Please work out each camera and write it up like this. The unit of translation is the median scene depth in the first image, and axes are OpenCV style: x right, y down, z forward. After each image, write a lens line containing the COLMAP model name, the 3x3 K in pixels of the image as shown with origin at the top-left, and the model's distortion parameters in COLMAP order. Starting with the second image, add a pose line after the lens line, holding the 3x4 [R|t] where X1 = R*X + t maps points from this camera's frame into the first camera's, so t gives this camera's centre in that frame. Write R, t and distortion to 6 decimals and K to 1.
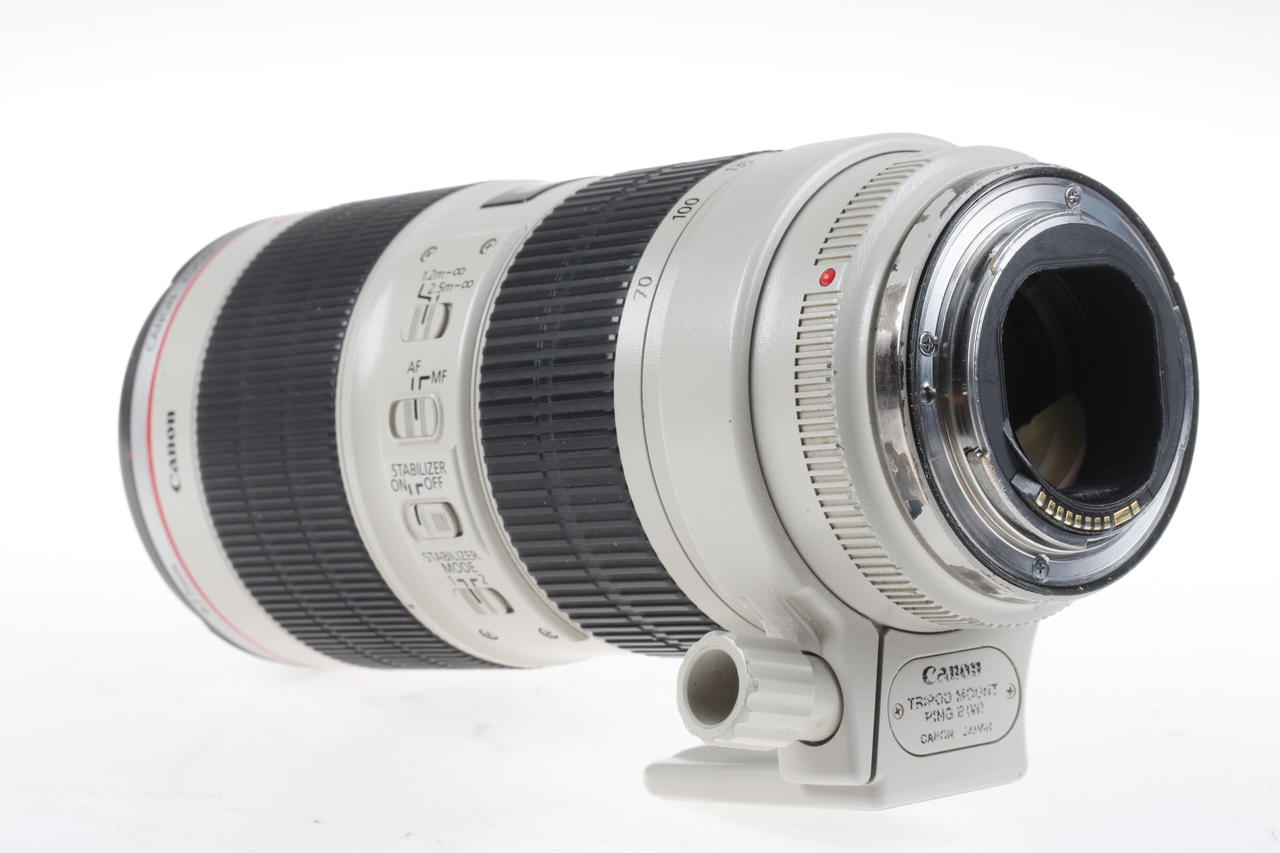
lens RADIAL K [[3938.8, 0, 640.0], [0, 3938.8, 426.5], [0, 0, 1]] dist [-0.066991, -0.146864]
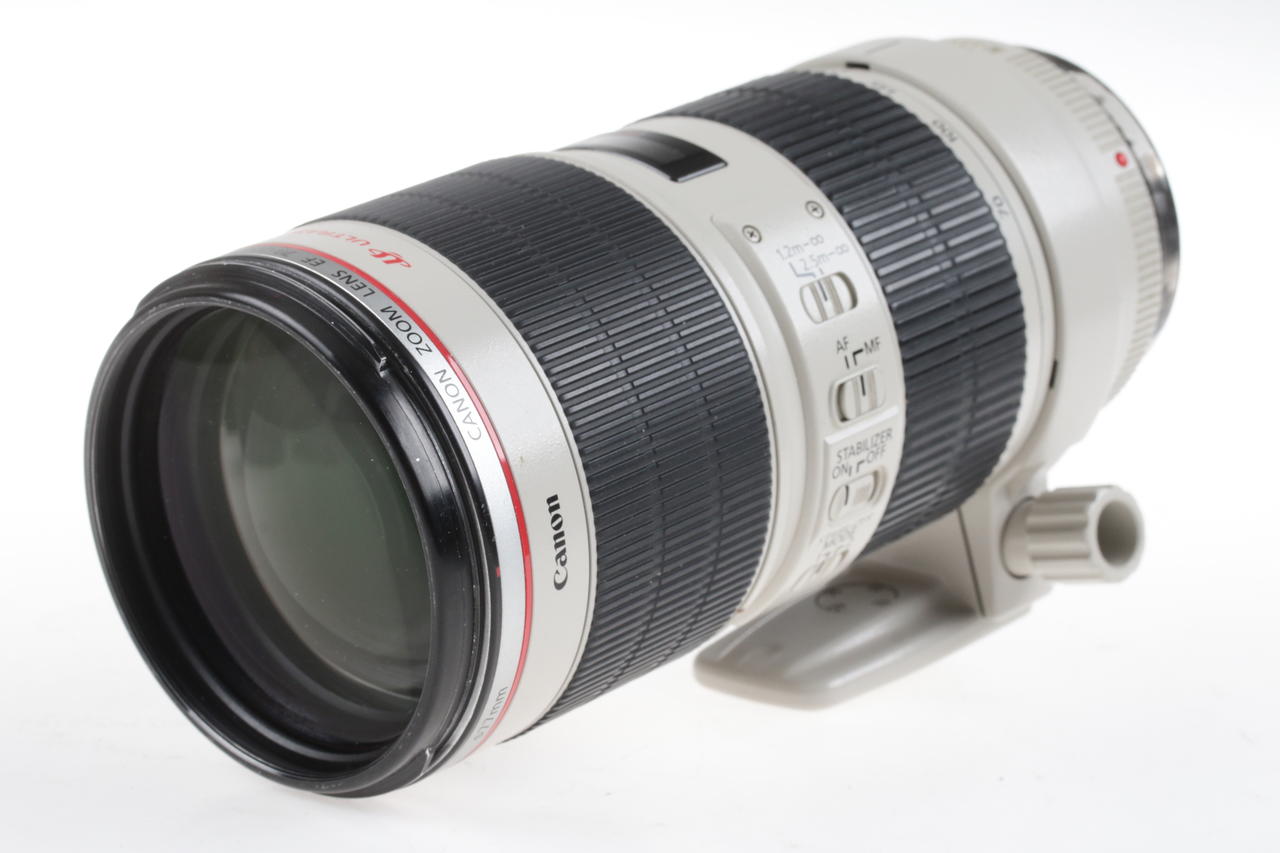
lens RADIAL K [[4036.0, 0, 640.0], [0, 4036.0, 426.5], [0, 0, 1]] dist [-0.033853, -0.225388]
pose [[-0.086172, -0.212474, 0.973360, -1.013847], [0.111169, 0.968842, 0.221330, -0.218891], [-0.990059, 0.127280, -0.059866, 1.112679]]
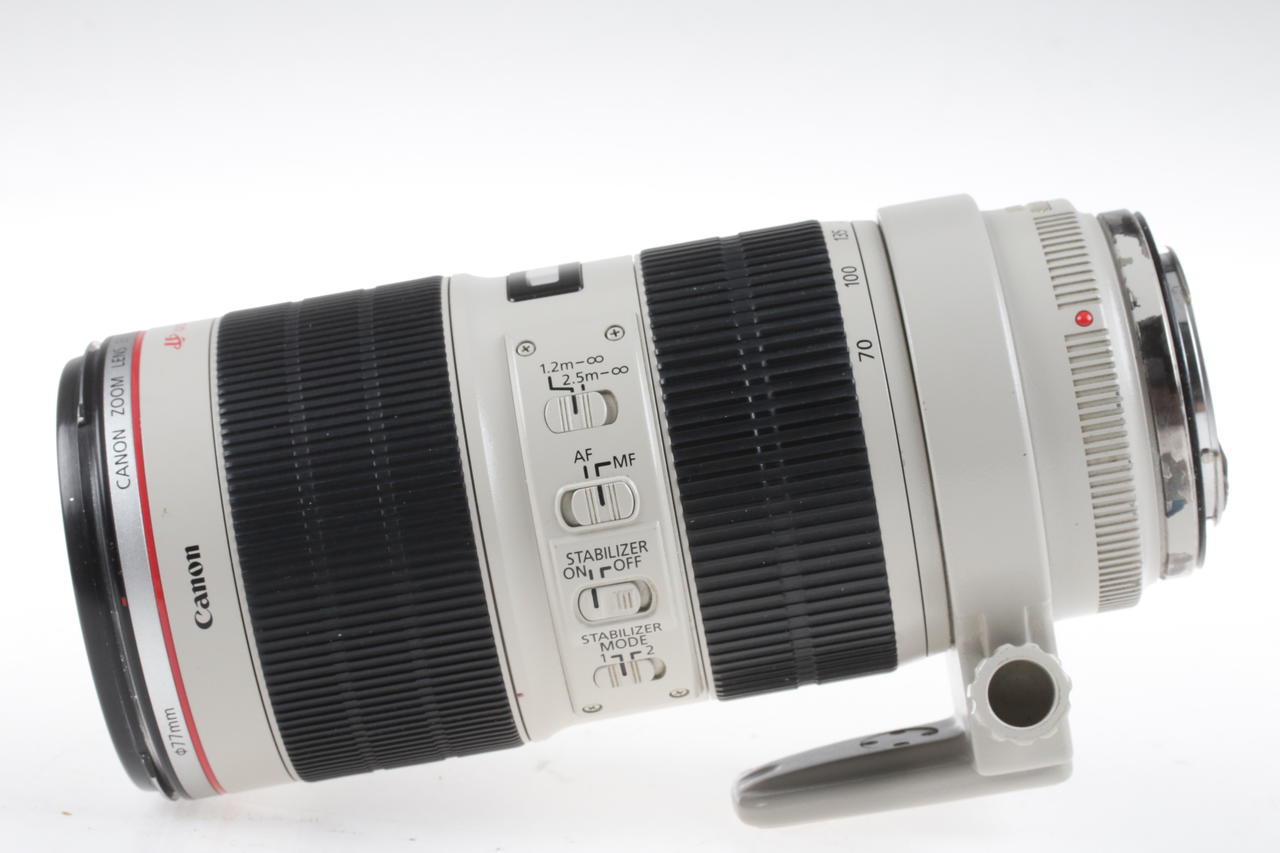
lens RADIAL K [[3938.8, 0, 640.0], [0, 3938.8, 426.5], [0, 0, 1]] dist [-0.066991, -0.146864]
pose [[0.677809, -0.109566, 0.727028, -0.797462], [0.122531, 0.991839, 0.035238, -0.057349], [-0.724956, 0.065199, 0.685703, 0.282987]]
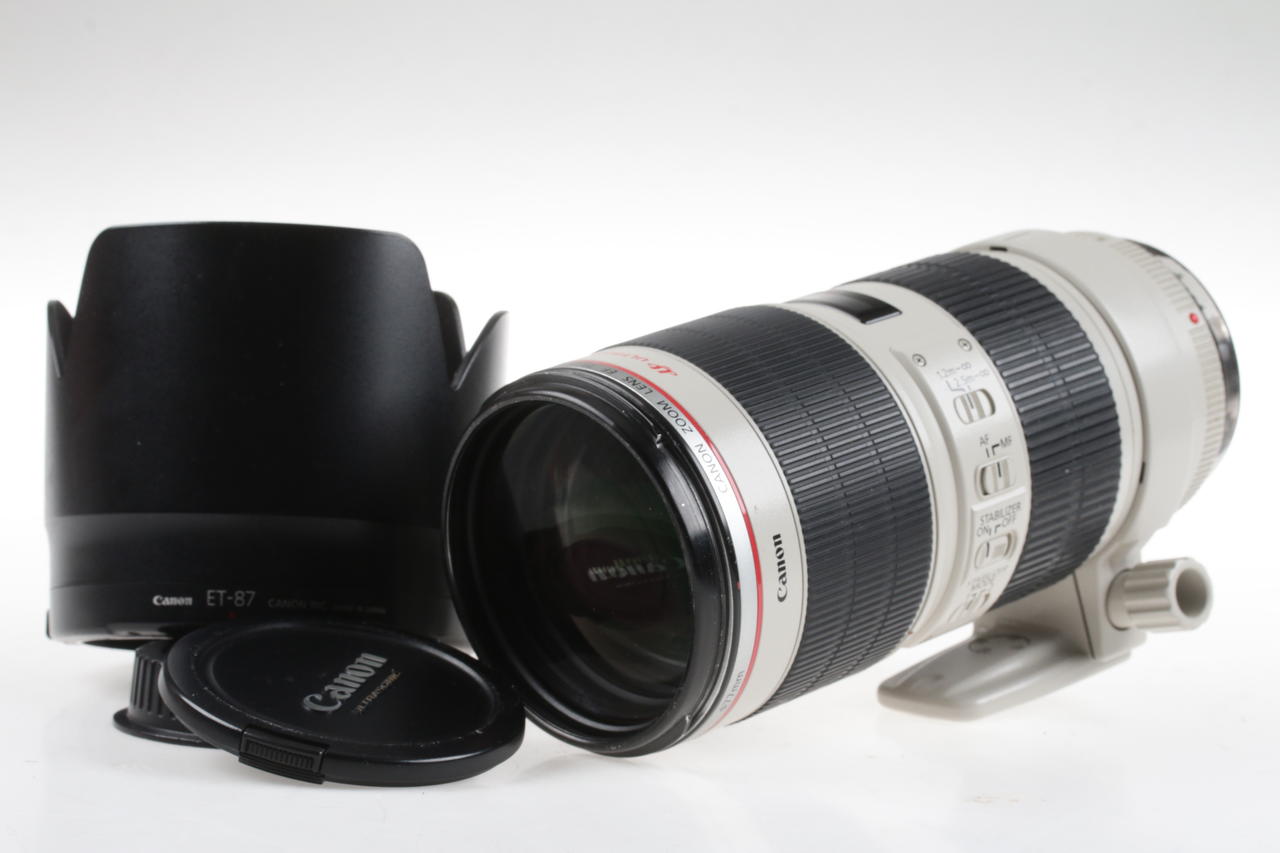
lens RADIAL K [[3938.8, 0, 640.0], [0, 3938.8, 426.5], [0, 0, 1]] dist [-0.066991, -0.146864]
pose [[-0.035941, -0.140353, 0.989449, -1.371965], [0.115883, 0.982824, 0.143623, -0.224784], [-0.992612, 0.119822, -0.019059, 1.143168]]
